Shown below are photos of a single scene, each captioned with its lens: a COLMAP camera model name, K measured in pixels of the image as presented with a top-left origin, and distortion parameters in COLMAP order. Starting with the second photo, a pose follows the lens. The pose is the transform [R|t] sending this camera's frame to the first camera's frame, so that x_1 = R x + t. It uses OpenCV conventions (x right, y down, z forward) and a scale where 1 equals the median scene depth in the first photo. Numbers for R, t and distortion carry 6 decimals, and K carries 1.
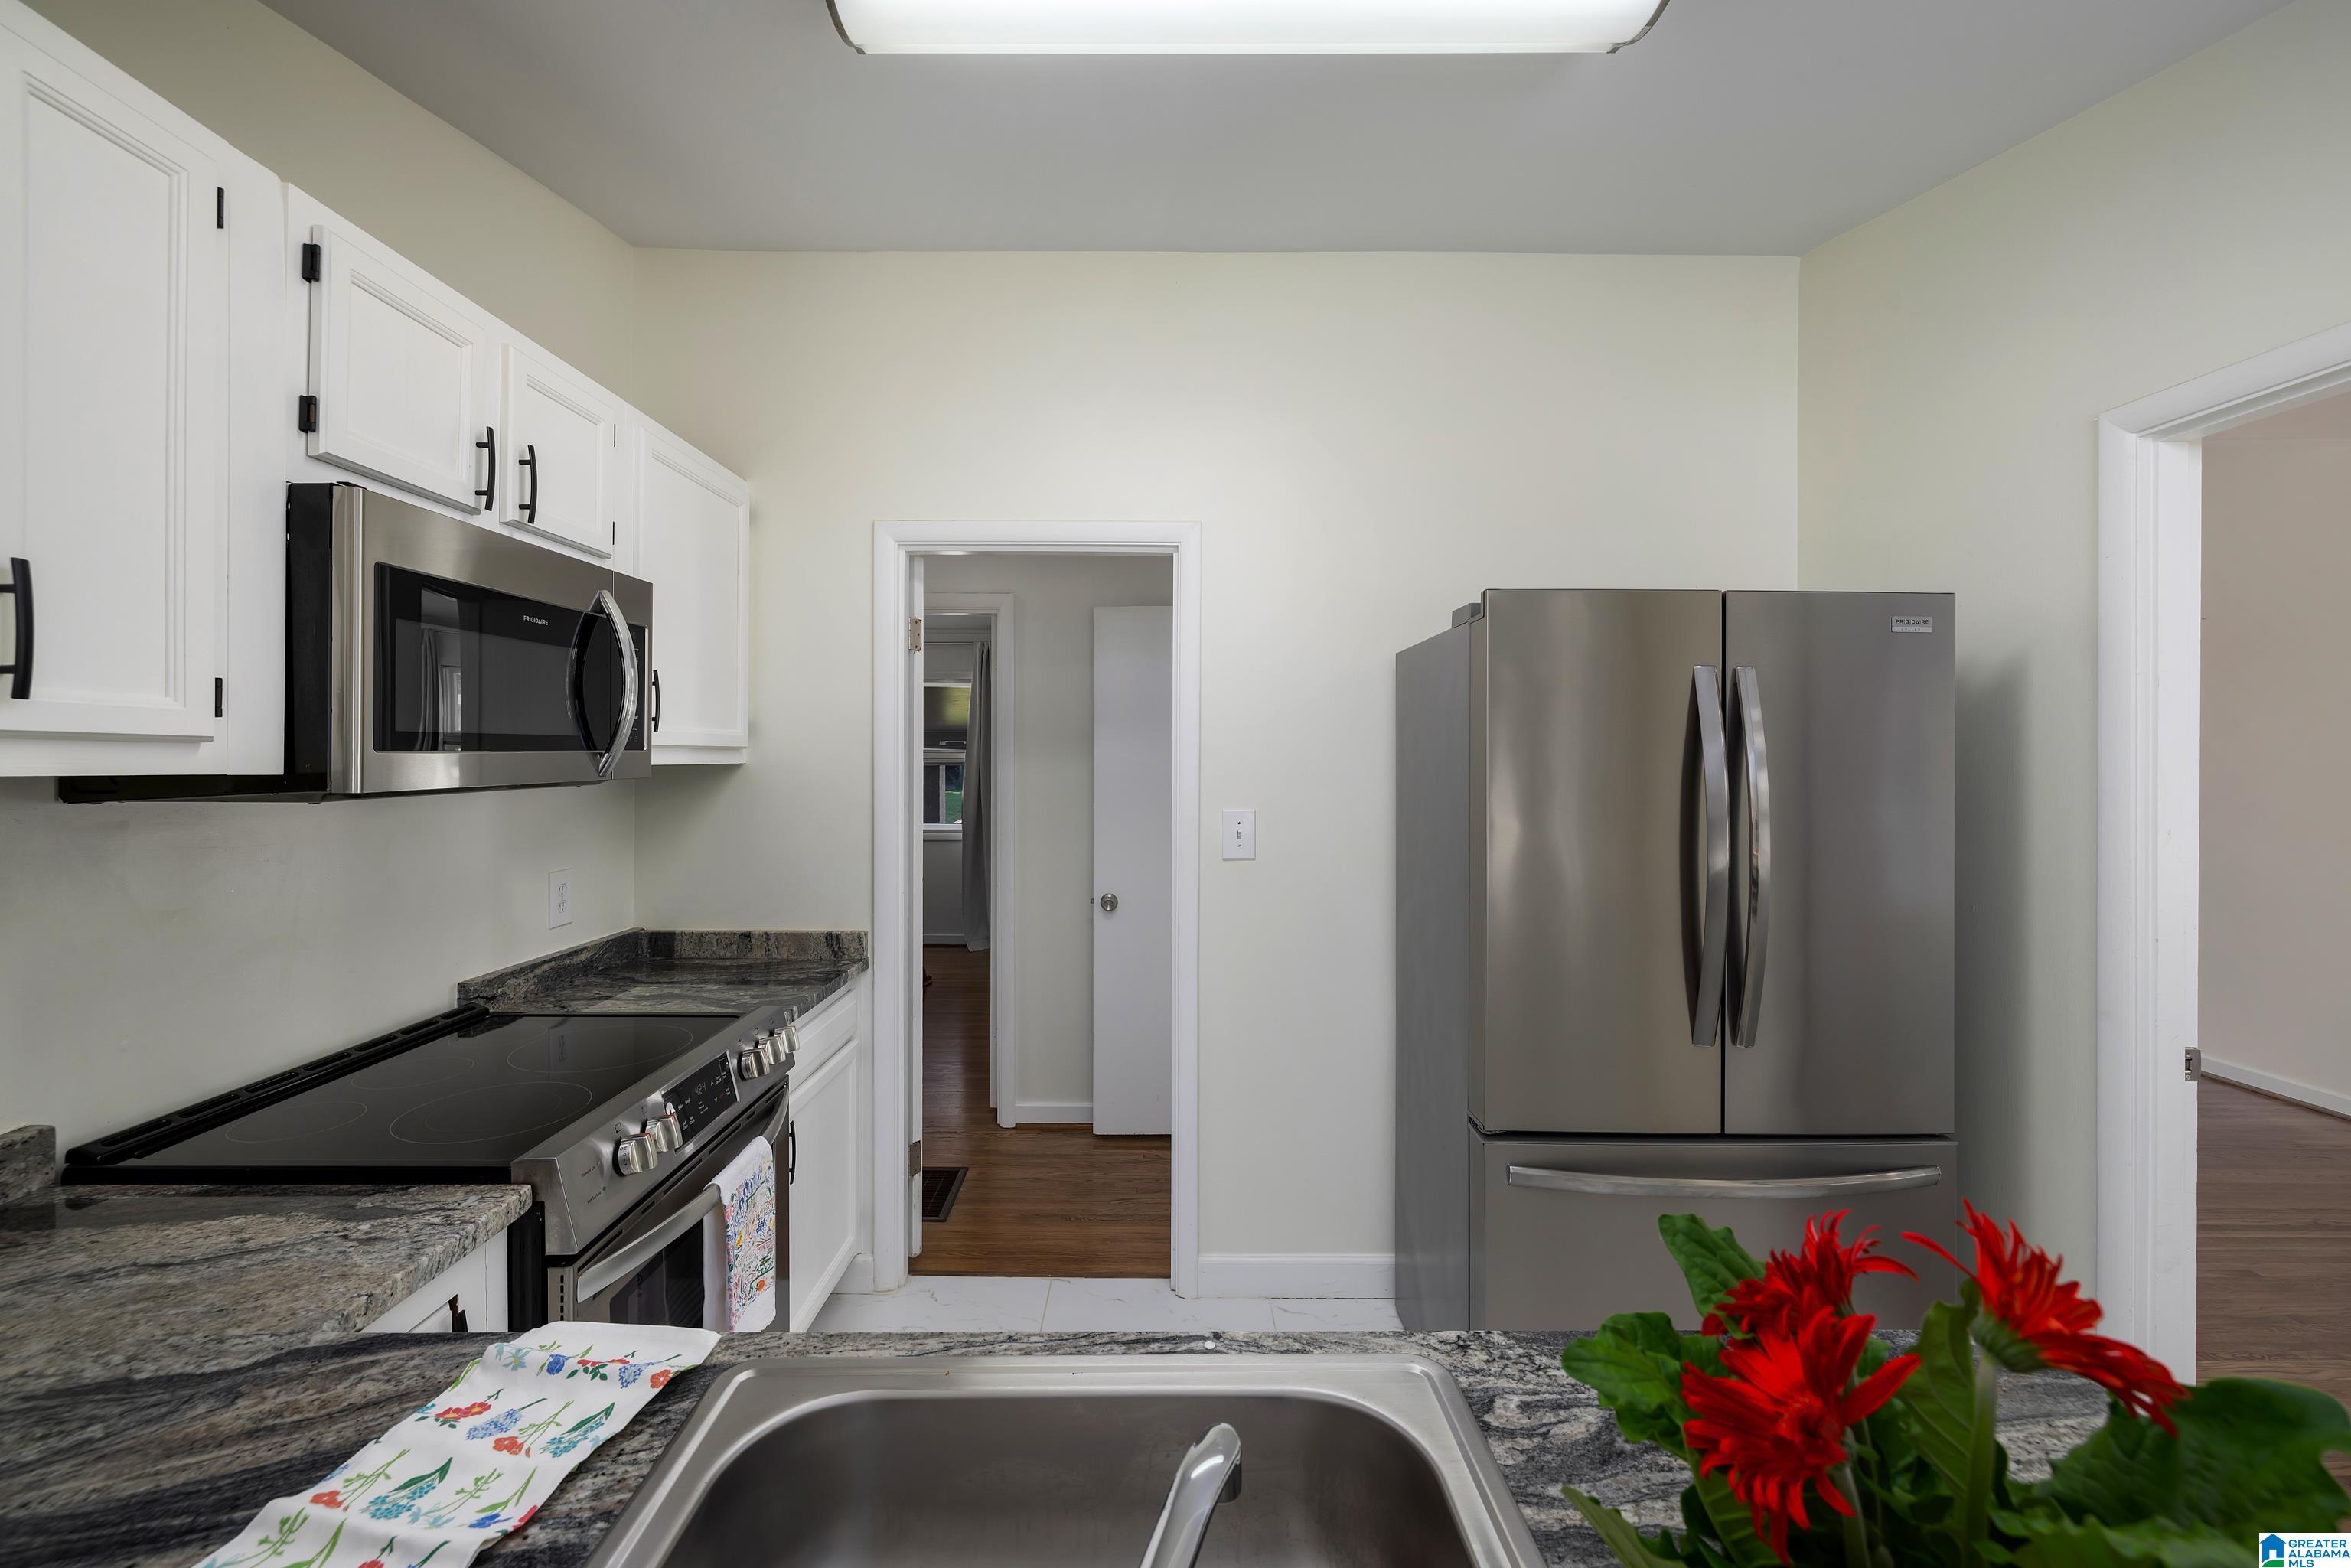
lens RADIAL K [[989.1, 0, 1171.6], [0, 989.1, 759.3], [0, 0, 1]] dist [0.000687, 0.000737]
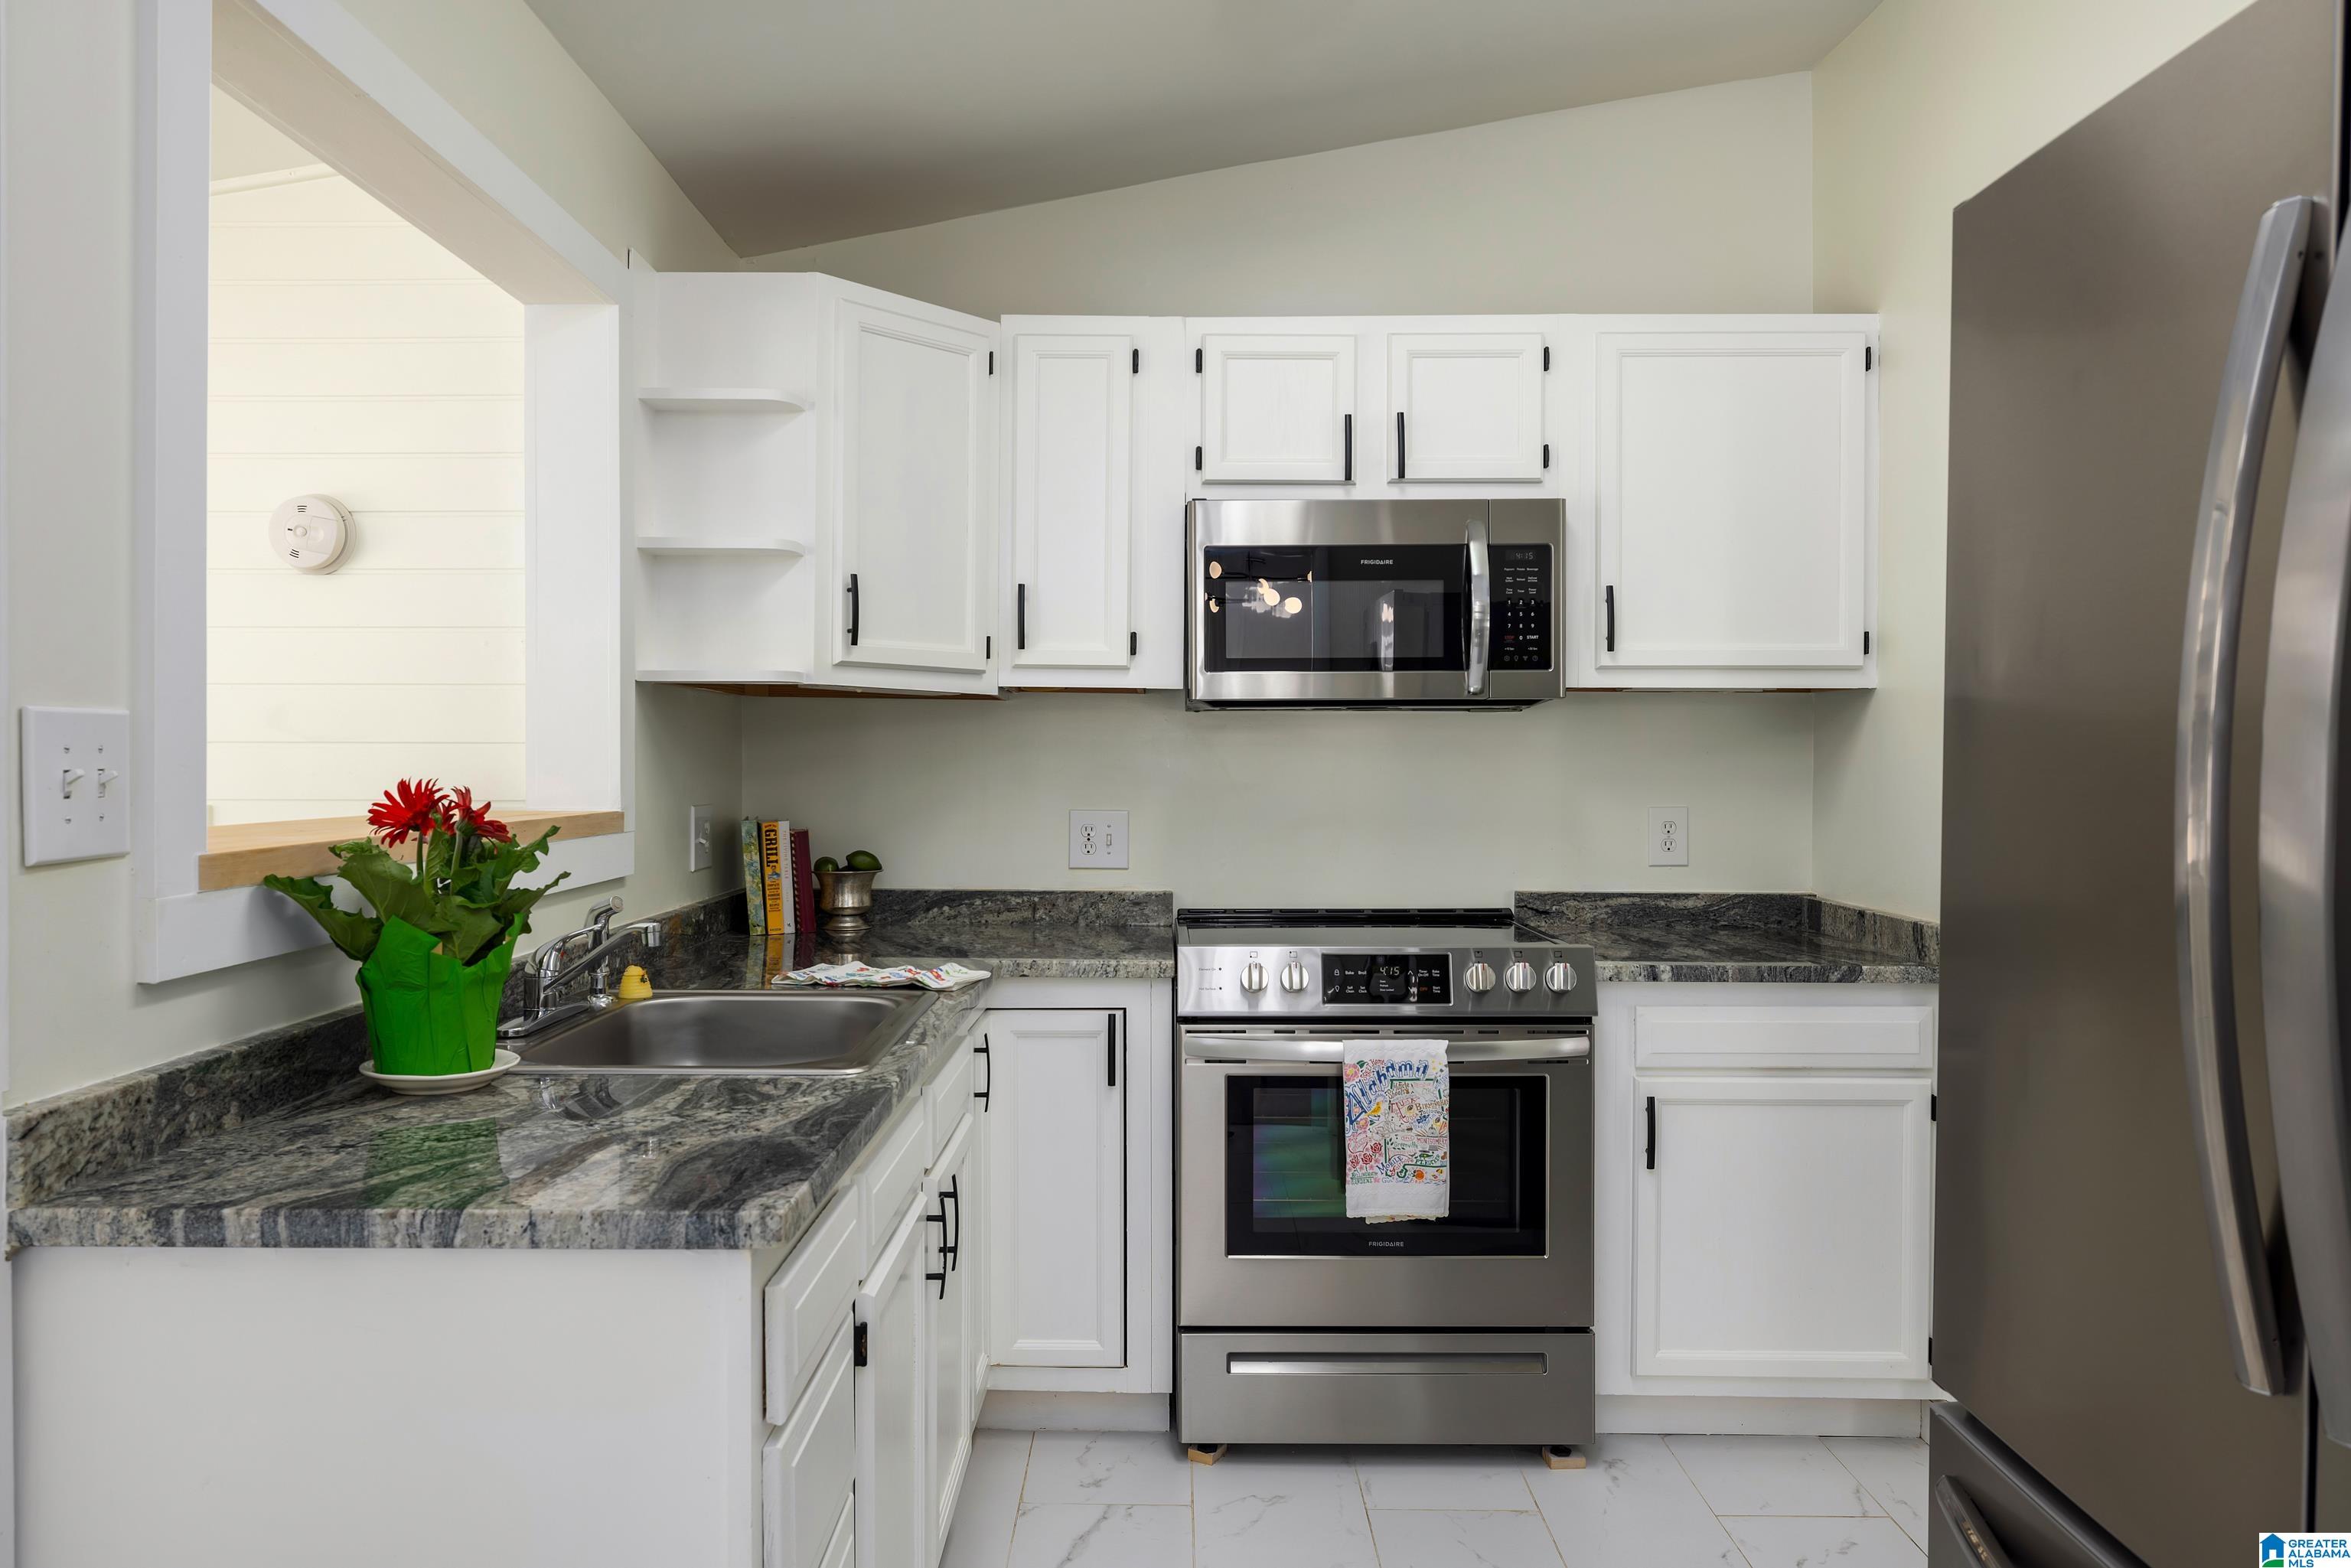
lens RADIAL K [[1560.5, 0, 1179.0], [0, 1560.5, 774.2], [0, 0, 1]] dist [0.002040, 0.005615]
pose [[-0.025299, 0.002374, -0.999677, 1.199791], [-0.004329, 0.999988, 0.002485, 0.108738], [0.999671, 0.004391, -0.025289, 0.781392]]
